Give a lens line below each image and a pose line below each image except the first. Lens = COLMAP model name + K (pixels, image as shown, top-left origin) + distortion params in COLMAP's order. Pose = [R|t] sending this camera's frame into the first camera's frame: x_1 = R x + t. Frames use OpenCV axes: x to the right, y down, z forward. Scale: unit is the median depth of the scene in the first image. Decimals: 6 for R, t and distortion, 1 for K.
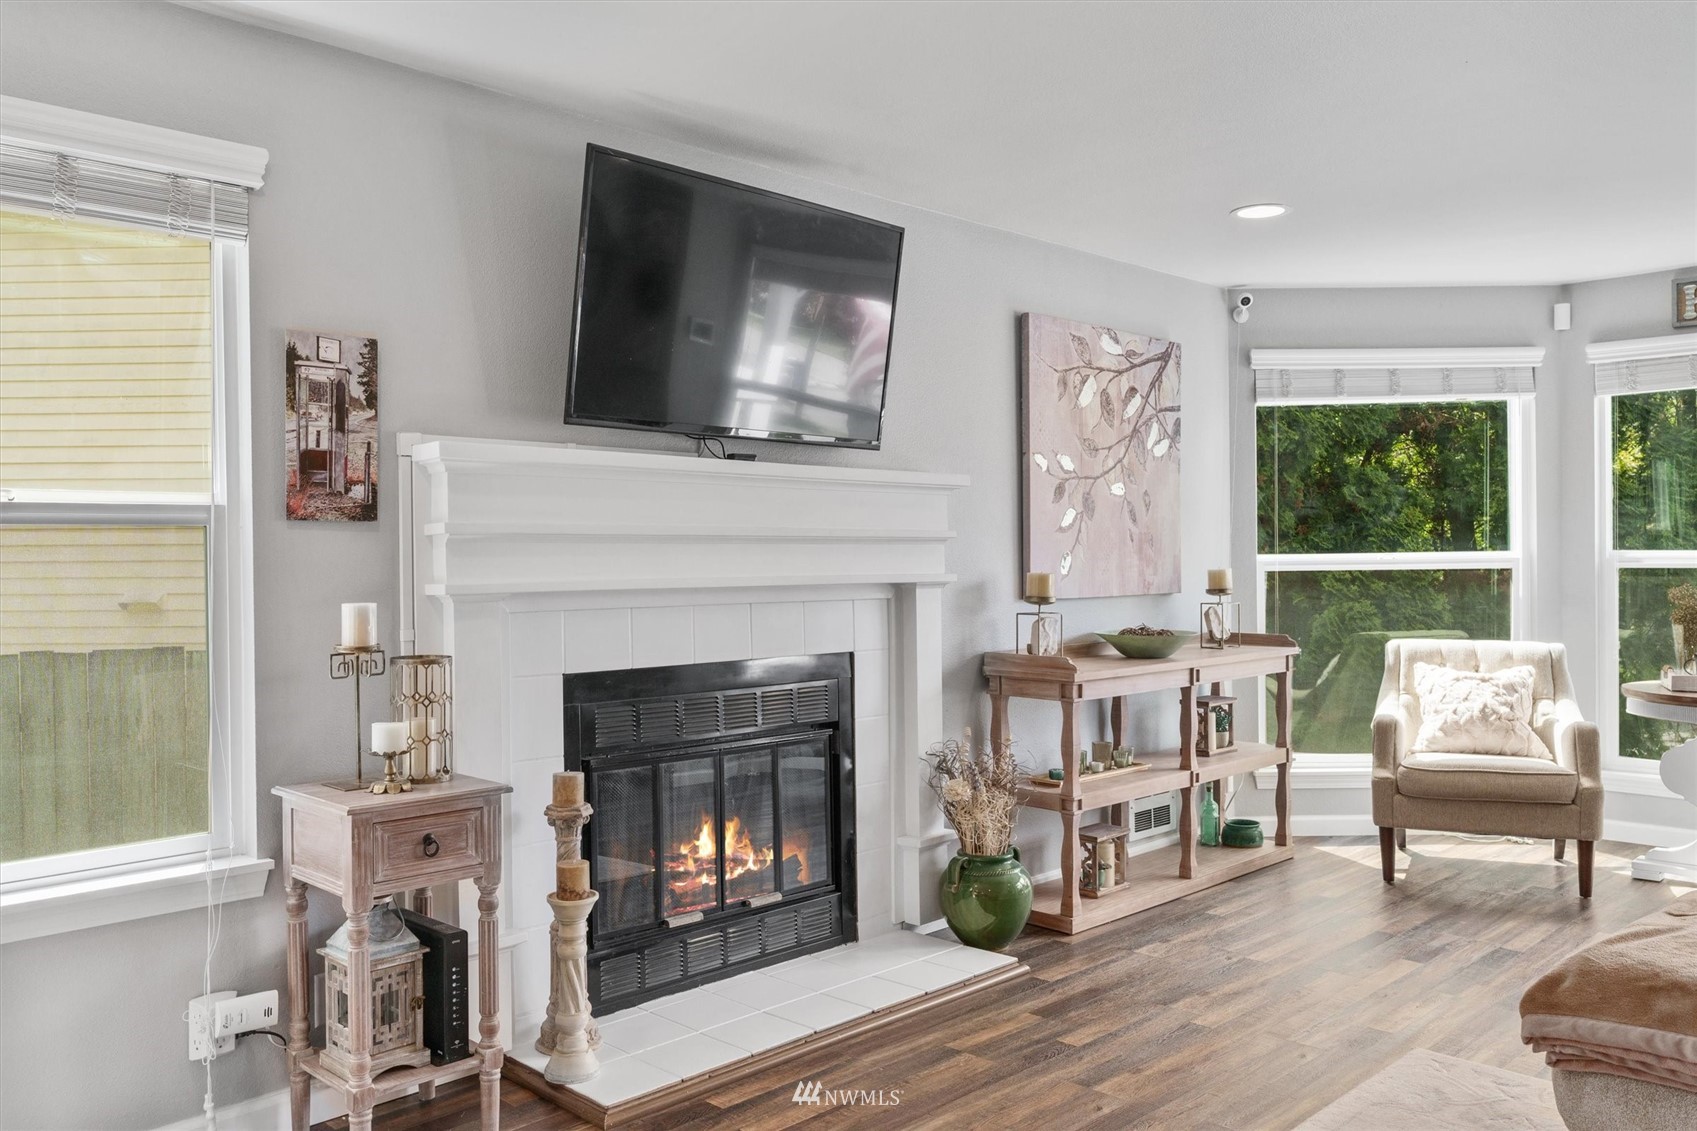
lens RADIAL K [[1222.3, 0, 908.3], [0, 1222.3, 564.5], [0, 0, 1]] dist [0.002031, -0.000194]
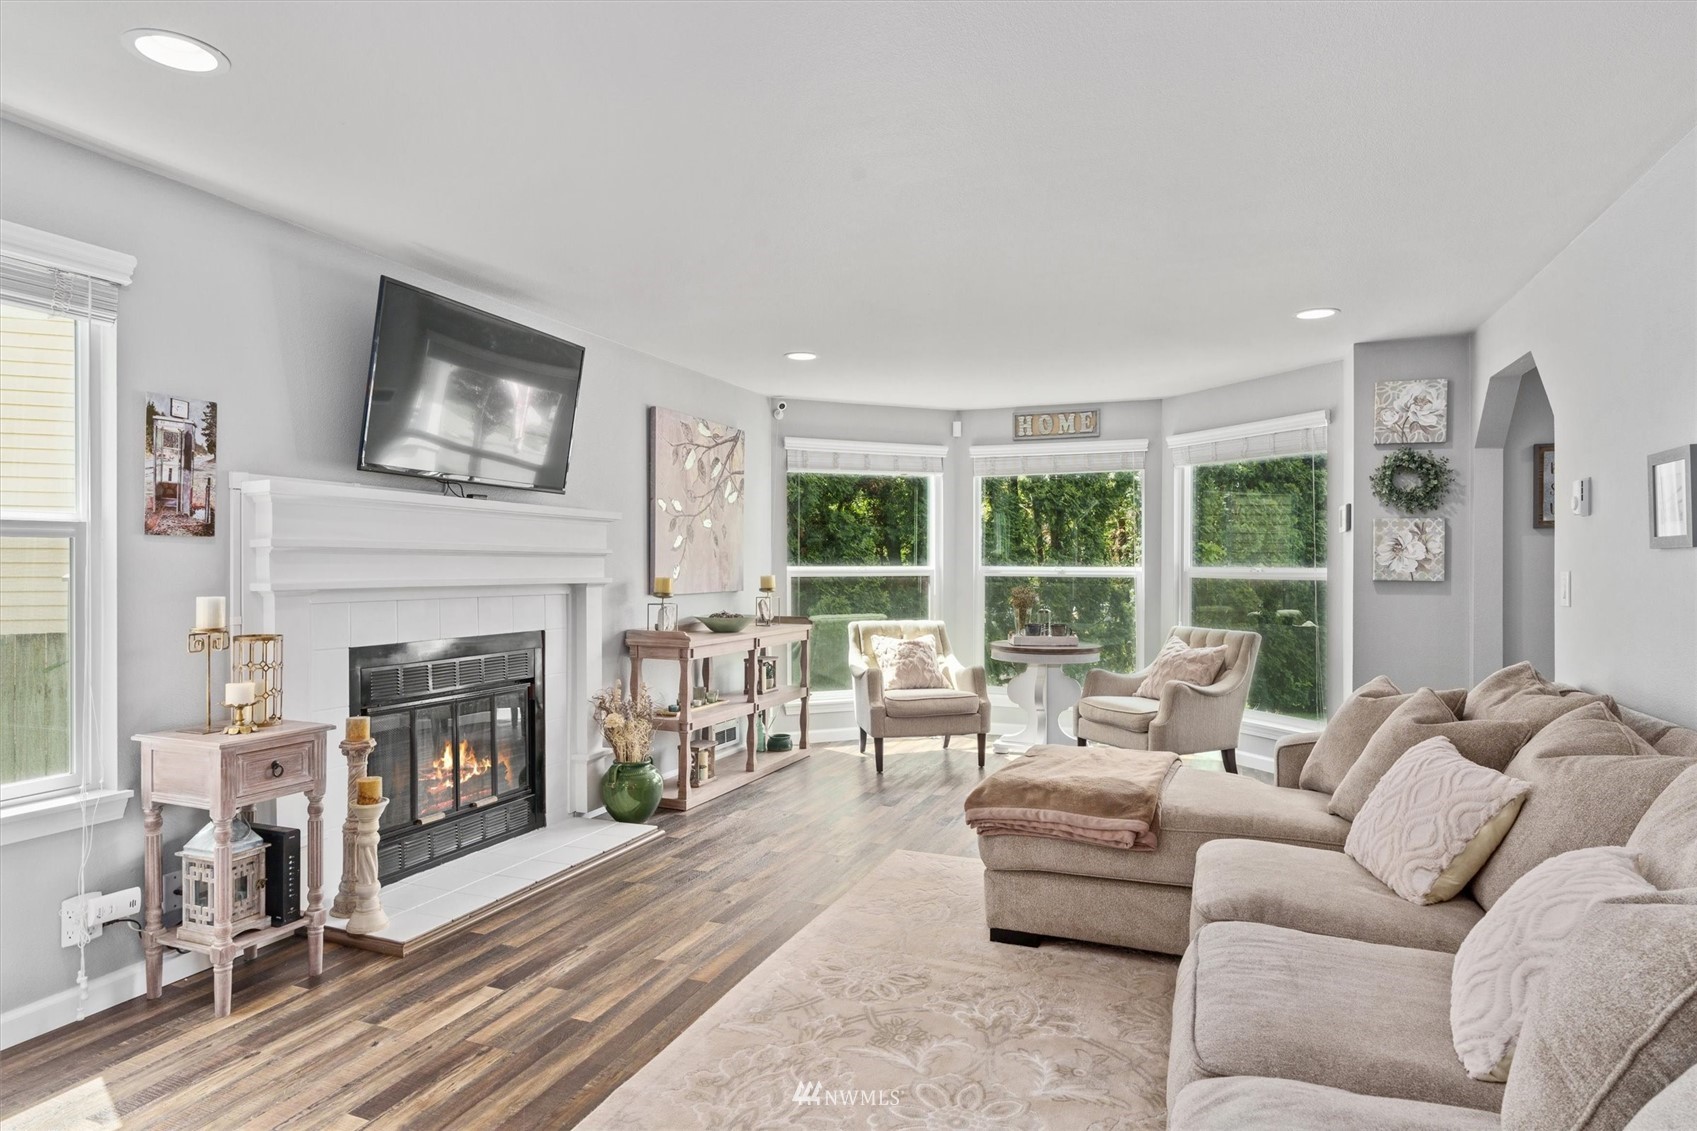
lens RADIAL K [[838.3, 0, 848.5], [0, 838.3, 565.5], [0, 0, 1]] dist [-0.002236, 0.000885]
pose [[0.930625, 0.010366, 0.365826, -0.093852], [-0.007475, 0.999929, -0.009320, 0.000083], [-0.365897, 0.005939, 0.930637, -0.095286]]
